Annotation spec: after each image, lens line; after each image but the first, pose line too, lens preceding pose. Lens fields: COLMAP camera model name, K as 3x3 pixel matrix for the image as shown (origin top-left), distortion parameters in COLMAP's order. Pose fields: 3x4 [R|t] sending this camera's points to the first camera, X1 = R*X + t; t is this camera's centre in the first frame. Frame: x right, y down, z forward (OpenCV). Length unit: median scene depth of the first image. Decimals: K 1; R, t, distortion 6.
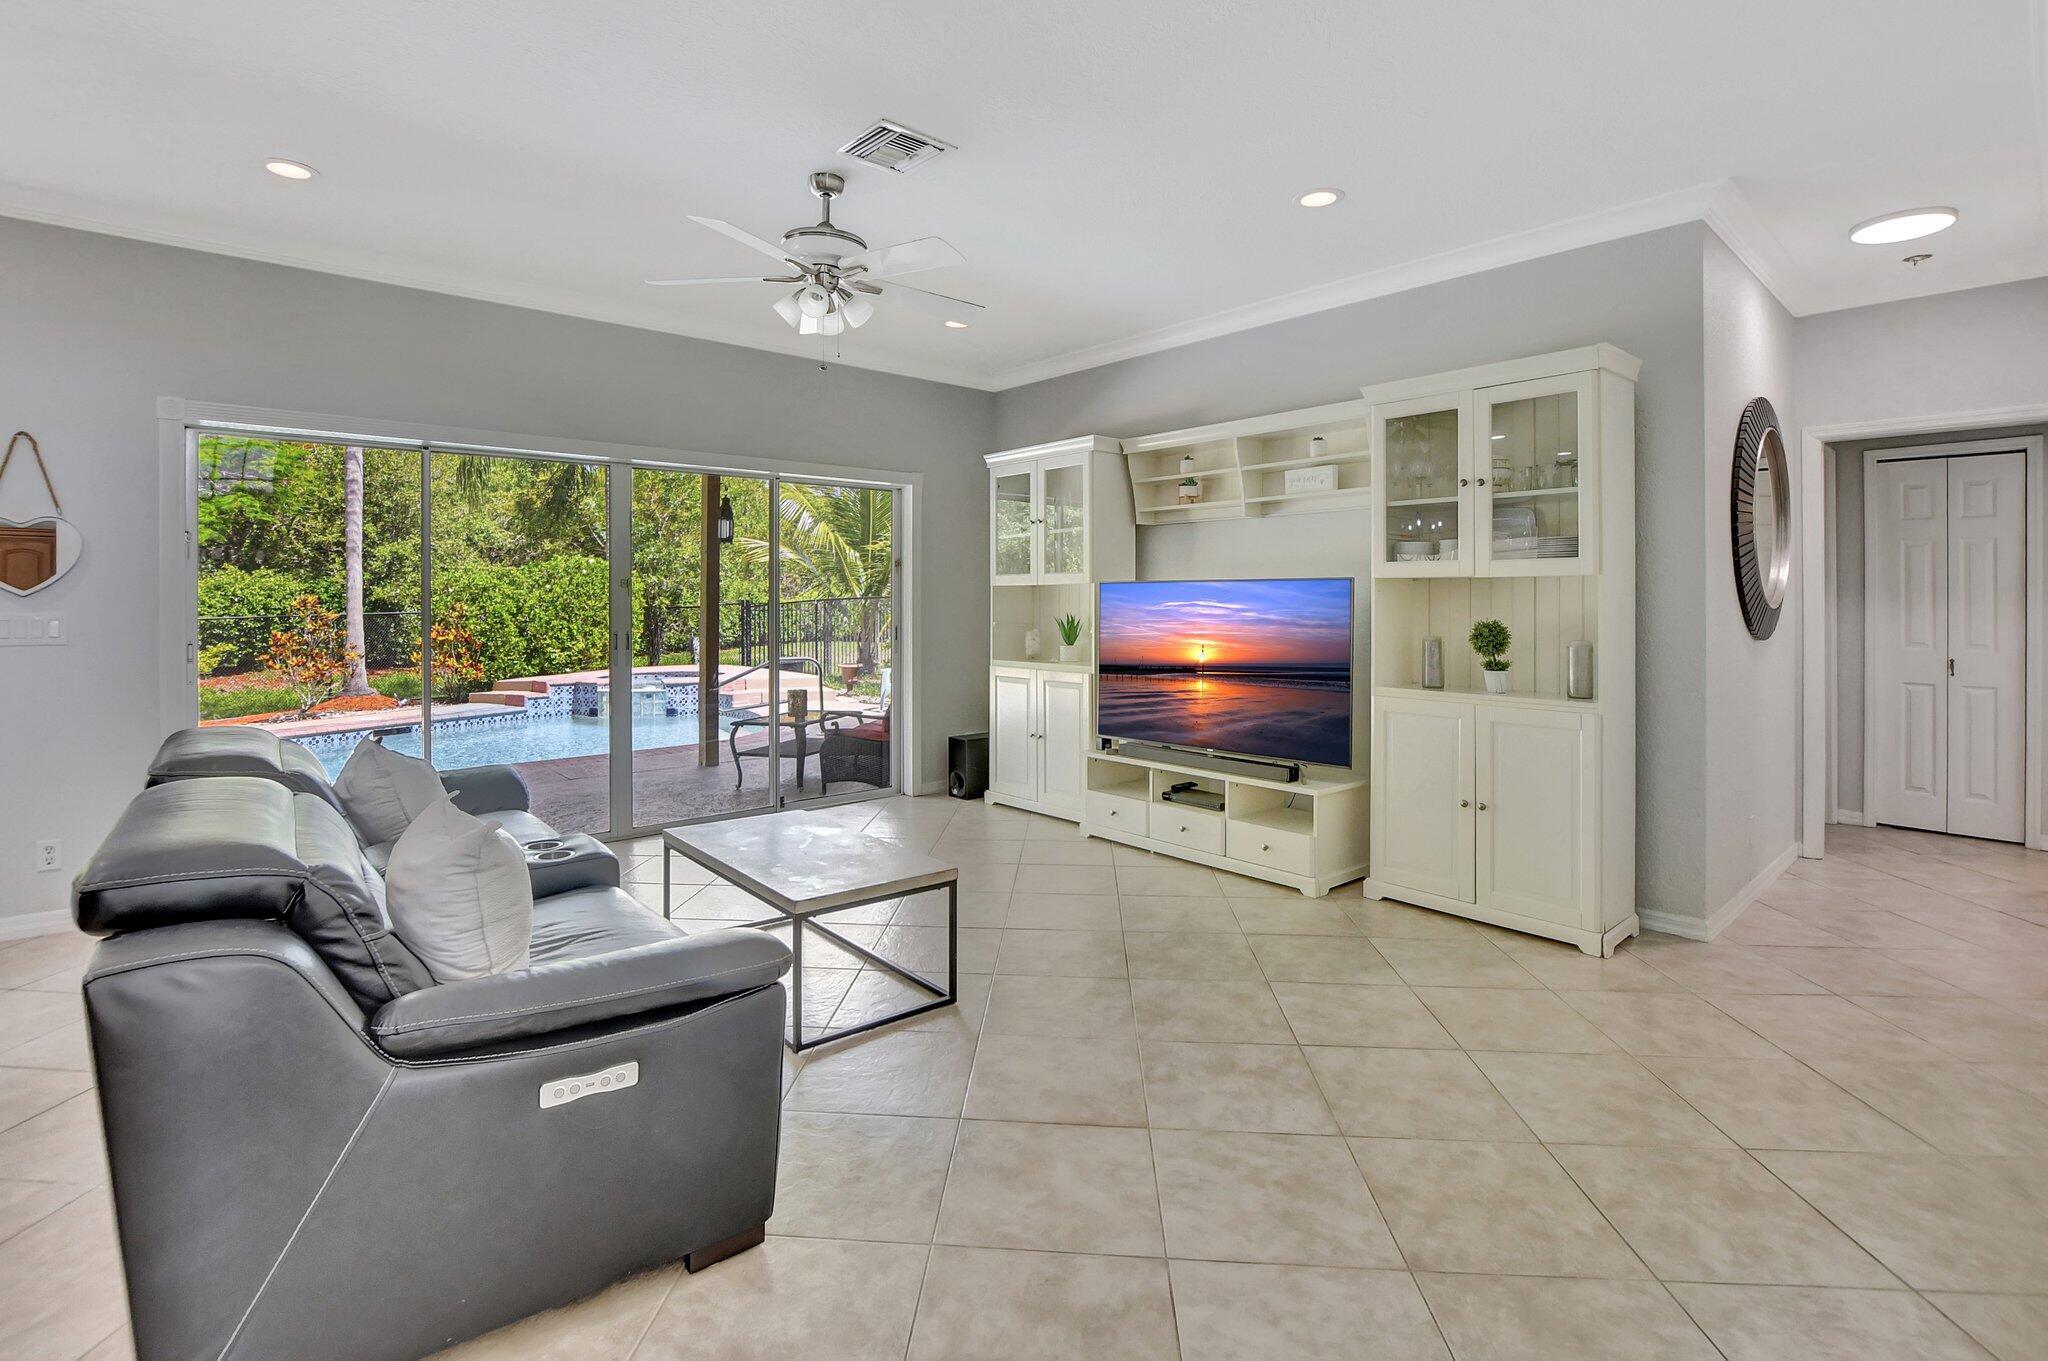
lens RADIAL K [[928.3, 0, 1016.7], [0, 928.3, 600.2], [0, 0, 1]] dist [-0.001611, -0.000193]
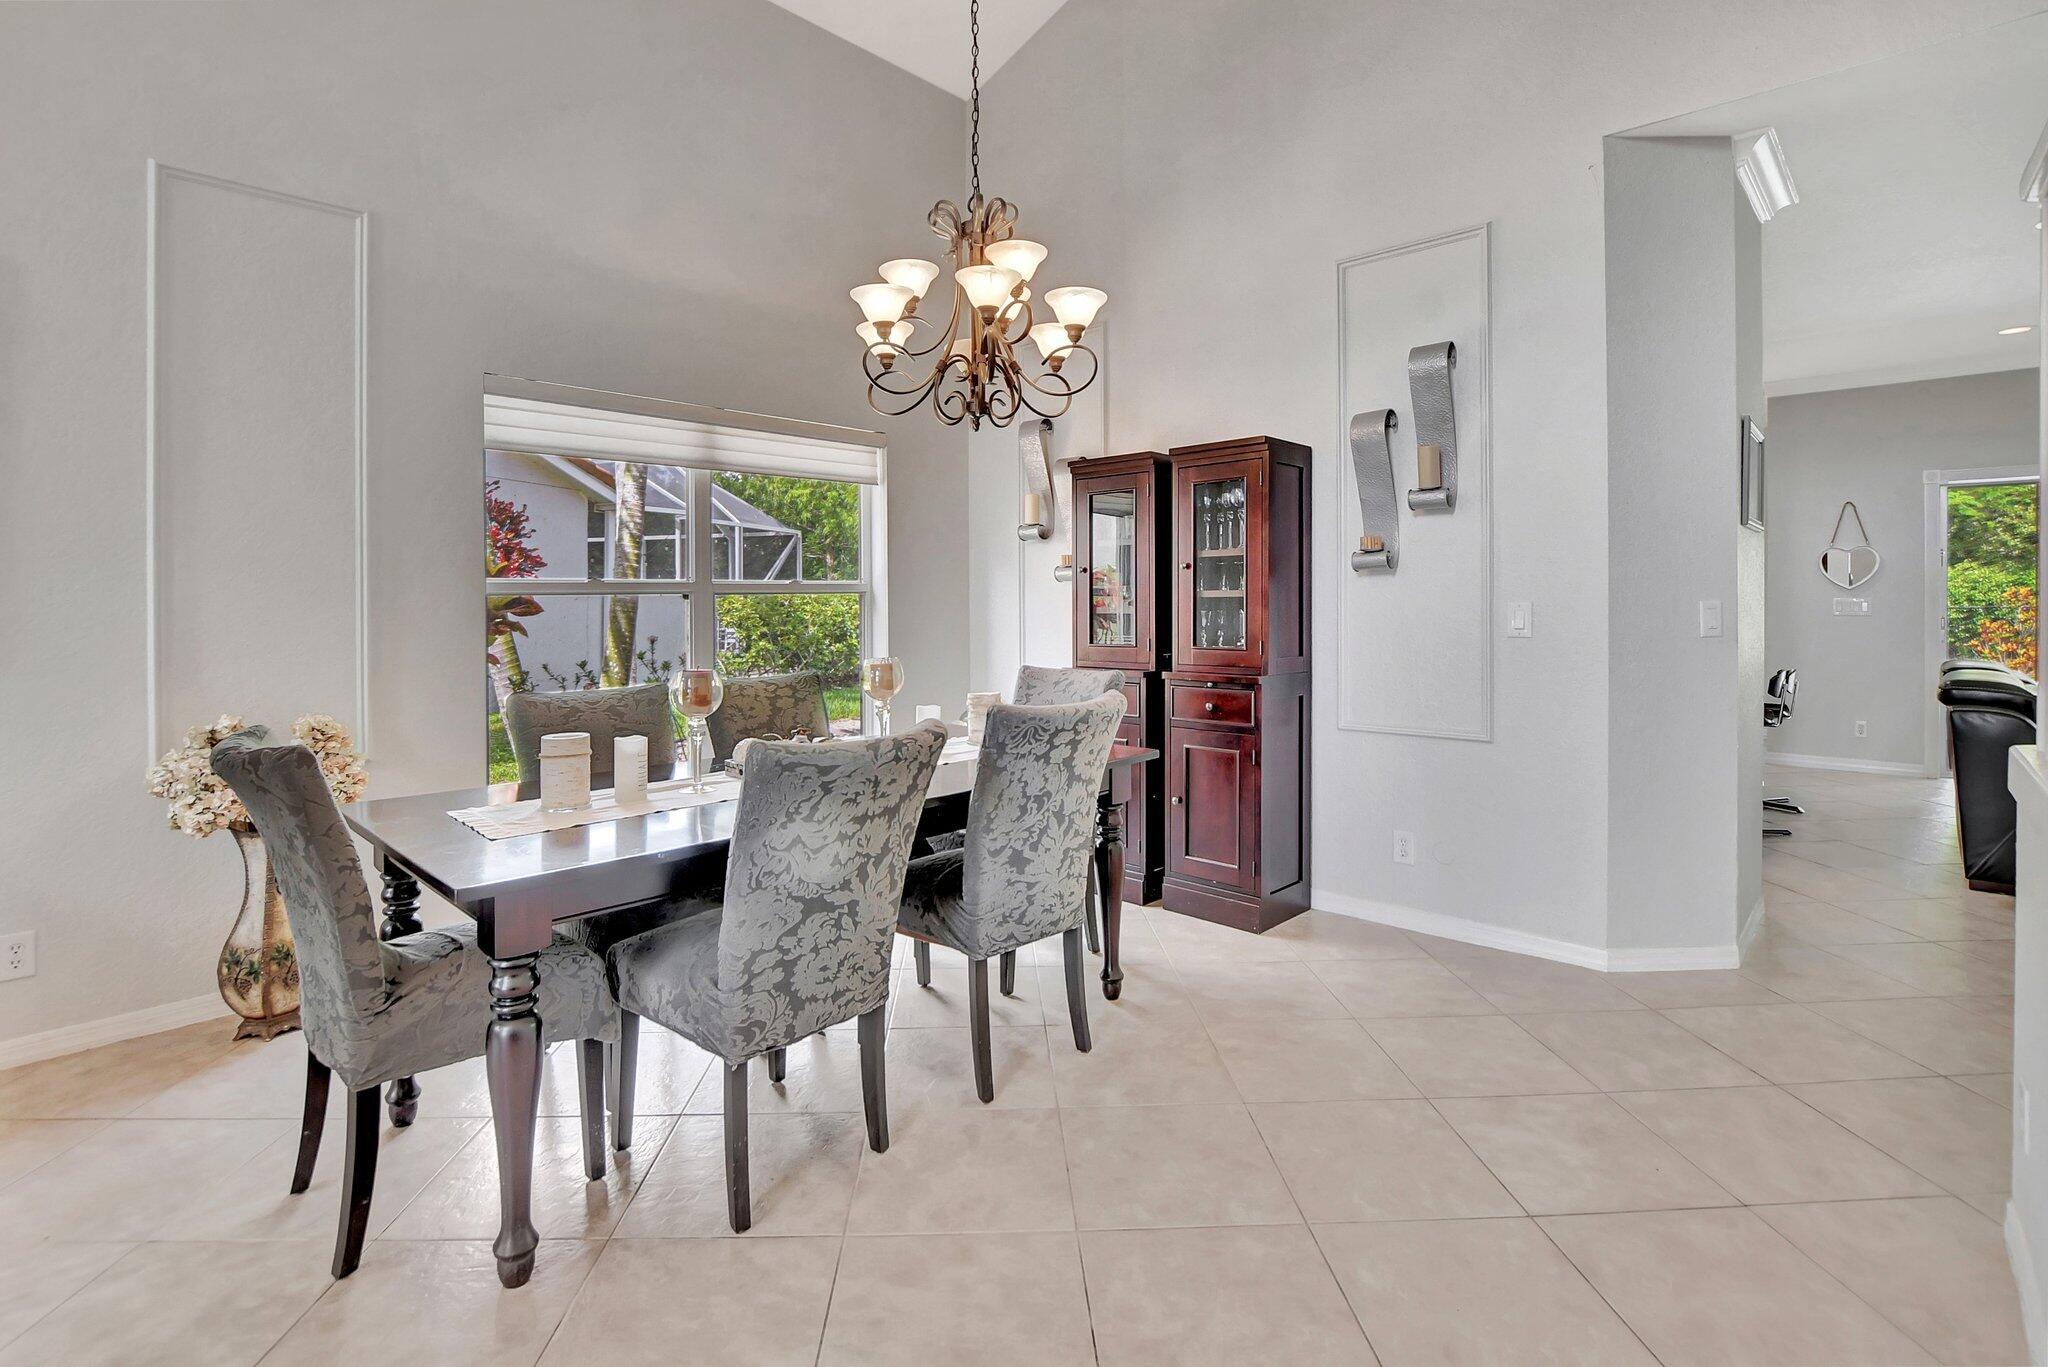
lens RADIAL K [[928.3, 0, 1016.7], [0, 928.3, 603.2], [0, 0, 1]] dist [-0.001611, -0.000193]
pose [[0.095608, 0.003536, -0.995413, 0.122641], [0.007728, 0.999961, 0.004294, -0.000441], [0.995389, -0.008103, 0.095577, -0.163910]]
